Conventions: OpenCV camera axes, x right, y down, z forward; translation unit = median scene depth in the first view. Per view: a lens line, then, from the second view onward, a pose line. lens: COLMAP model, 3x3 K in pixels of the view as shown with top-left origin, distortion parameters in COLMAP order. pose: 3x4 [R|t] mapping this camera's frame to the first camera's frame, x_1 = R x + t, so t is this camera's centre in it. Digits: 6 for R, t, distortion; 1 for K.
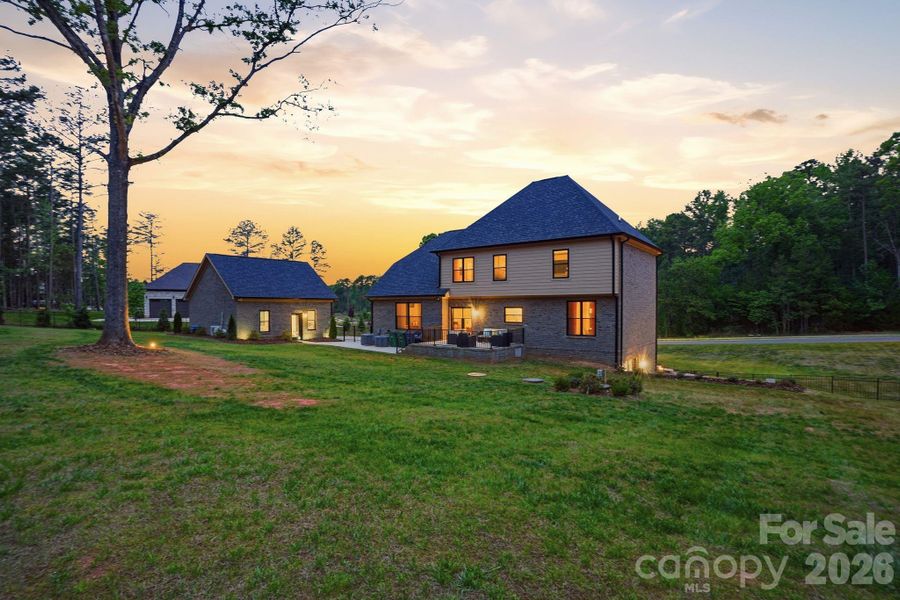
lens RADIAL K [[425.1, 0, 448.8], [0, 425.1, 294.6], [0, 0, 1]] dist [-0.017326, -0.000026]
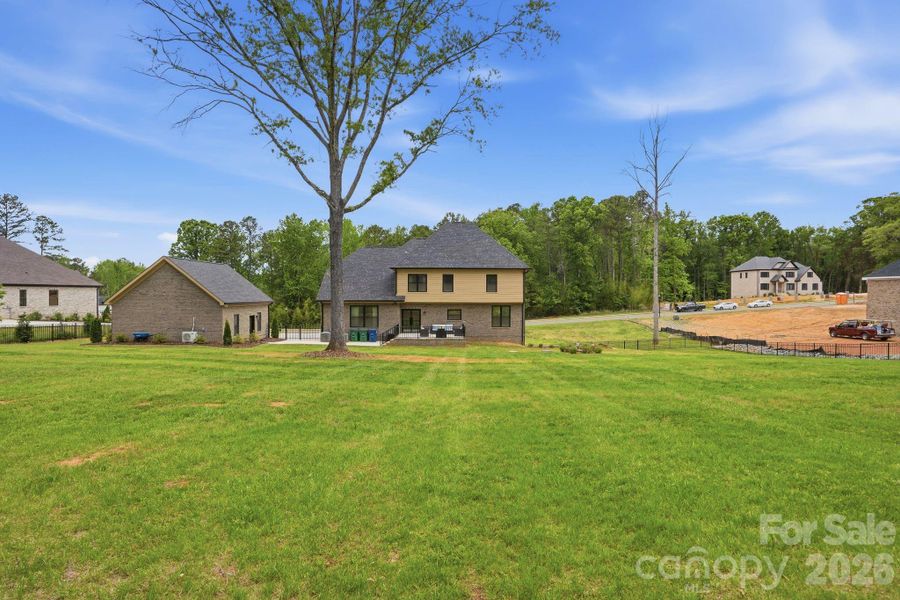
lens RADIAL K [[425.1, 0, 448.8], [0, 425.1, 294.6], [0, 0, 1]] dist [-0.017326, -0.000026]
pose [[0.778555, 0.001280, 0.627576, -0.414643], [-0.018522, 0.999609, 0.020938, -0.027657], [-0.627303, -0.027925, 0.778274, -0.078667]]
